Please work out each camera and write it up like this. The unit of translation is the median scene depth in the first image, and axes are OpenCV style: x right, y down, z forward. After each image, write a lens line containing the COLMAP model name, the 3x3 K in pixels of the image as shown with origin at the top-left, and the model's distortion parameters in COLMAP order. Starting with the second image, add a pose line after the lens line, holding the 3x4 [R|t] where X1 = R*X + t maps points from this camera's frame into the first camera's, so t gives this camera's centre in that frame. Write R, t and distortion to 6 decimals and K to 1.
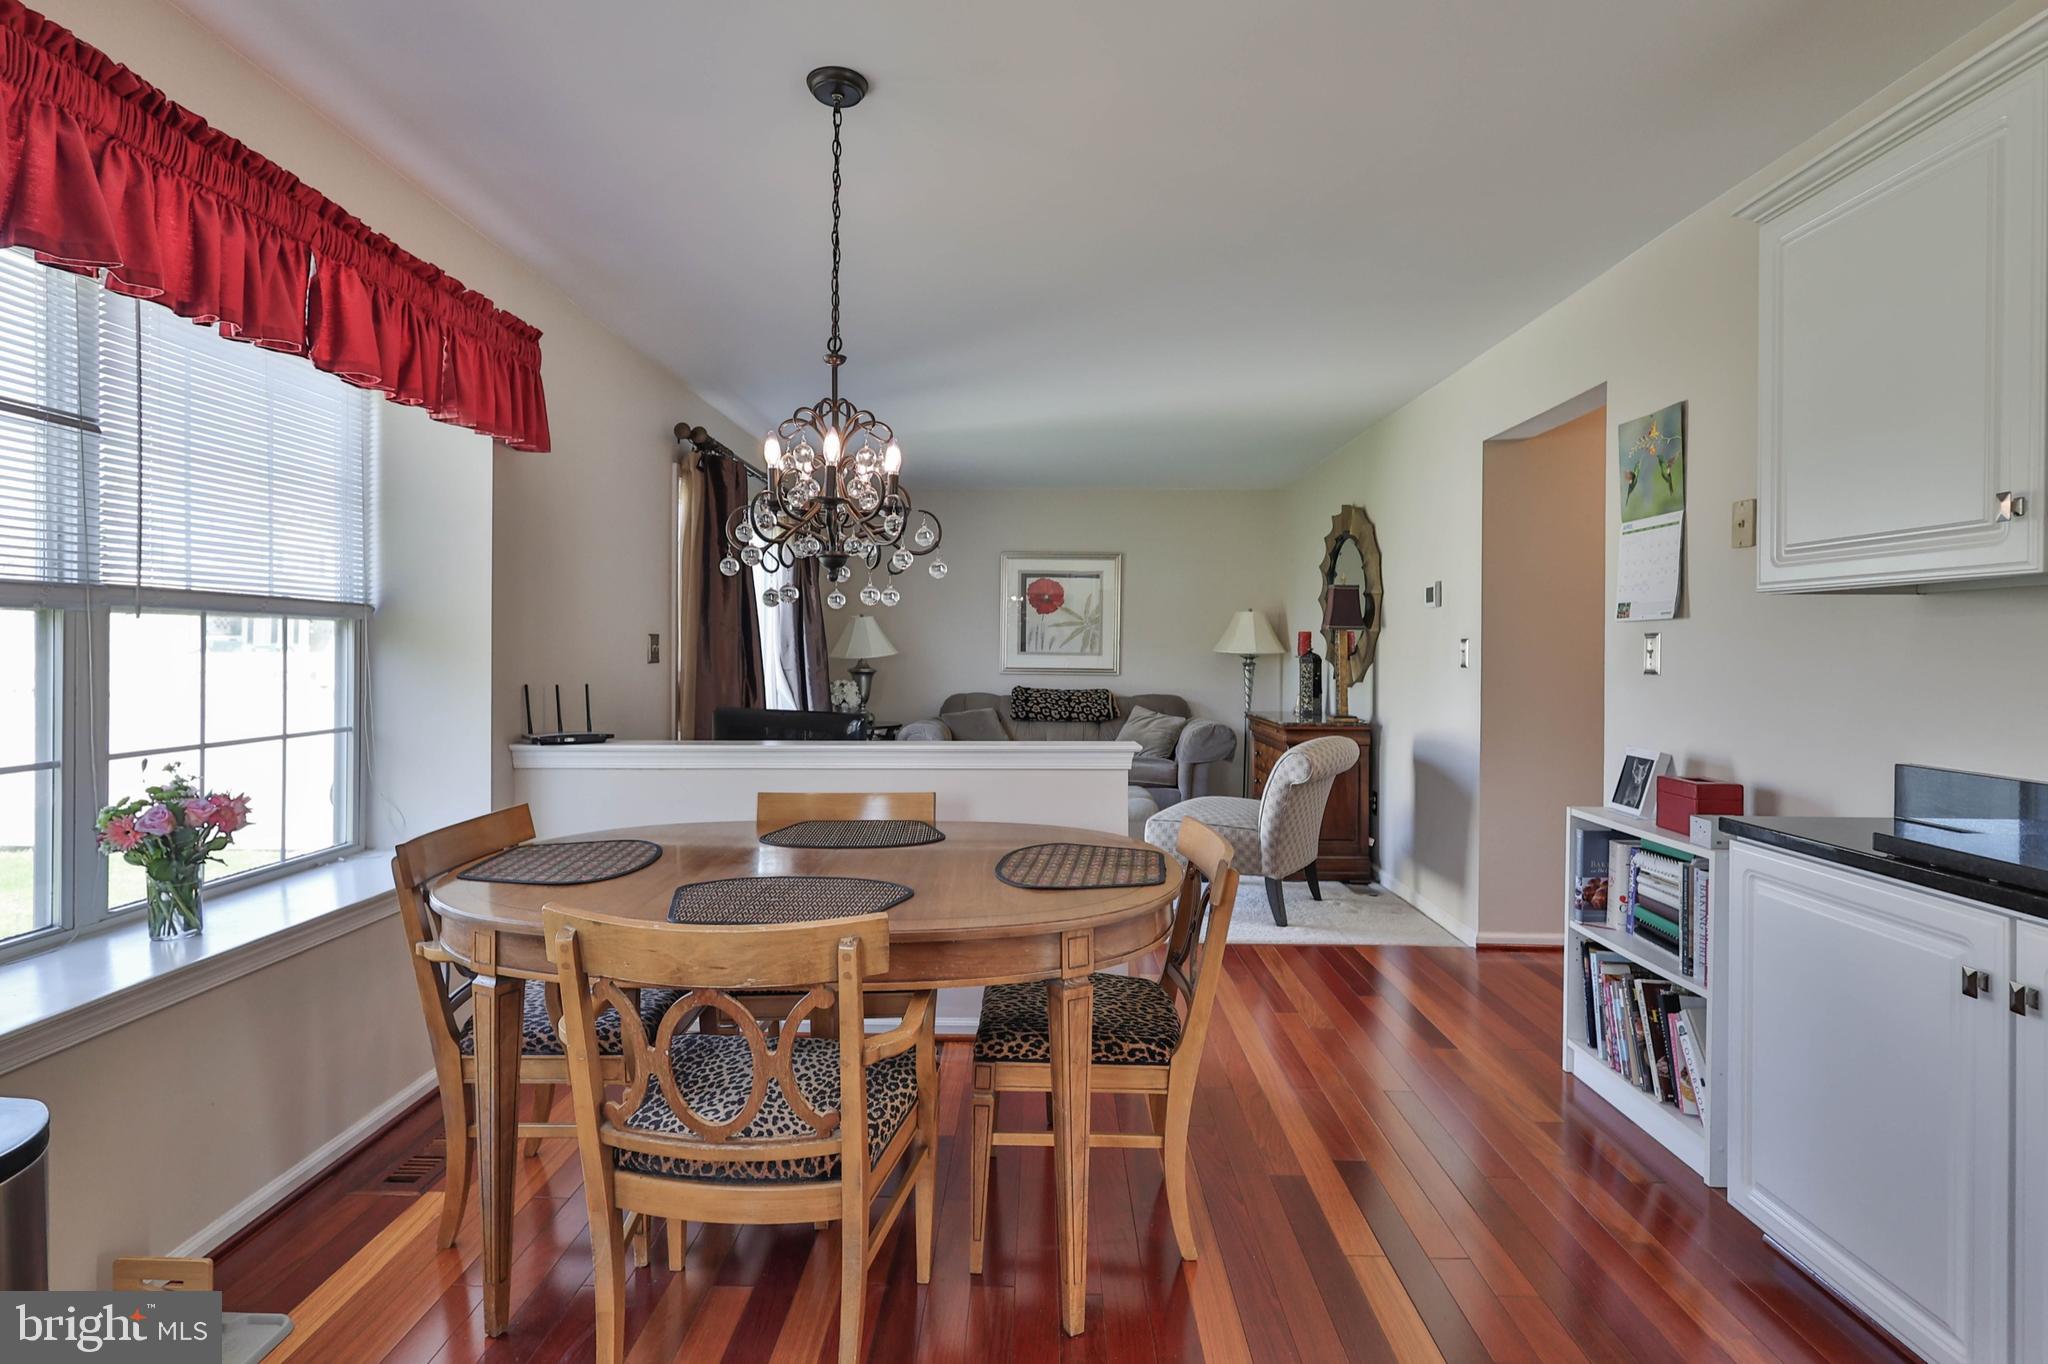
lens RADIAL K [[1009.6, 0, 1013.3], [0, 1009.6, 651.3], [0, 0, 1]] dist [-0.003088, 0.001598]
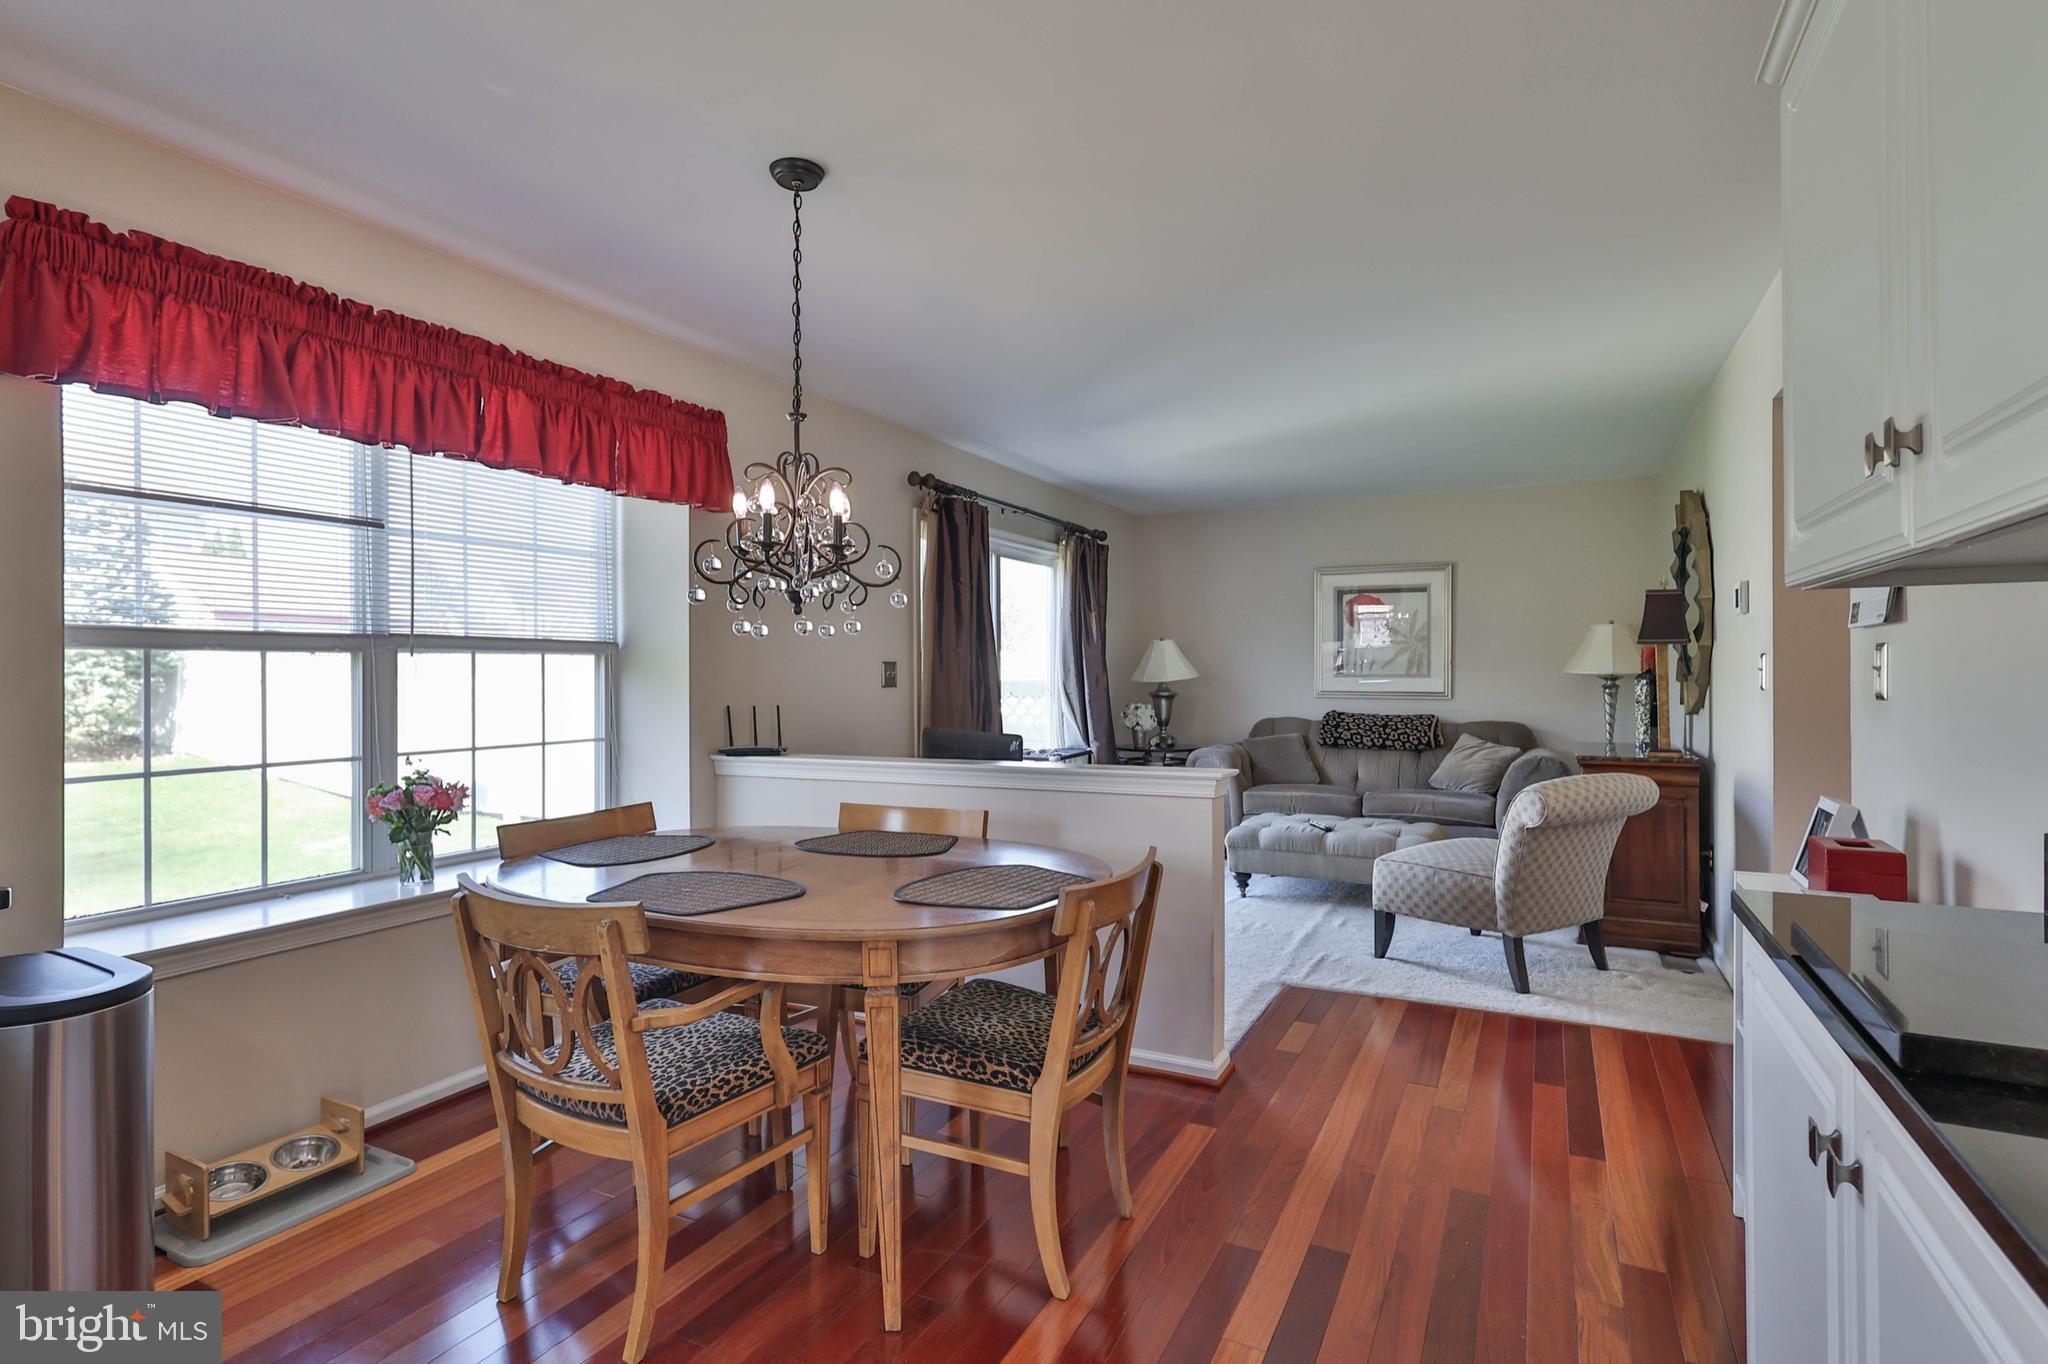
lens RADIAL K [[1009.6, 0, 1023.4], [0, 1009.6, 671.8], [0, 0, 1]] dist [-0.003088, 0.001598]
pose [[0.902463, -0.009384, -0.430666, 0.456751], [0.008081, 0.999956, -0.004855, 0.001441], [0.430692, 0.000901, 0.902498, 0.082223]]
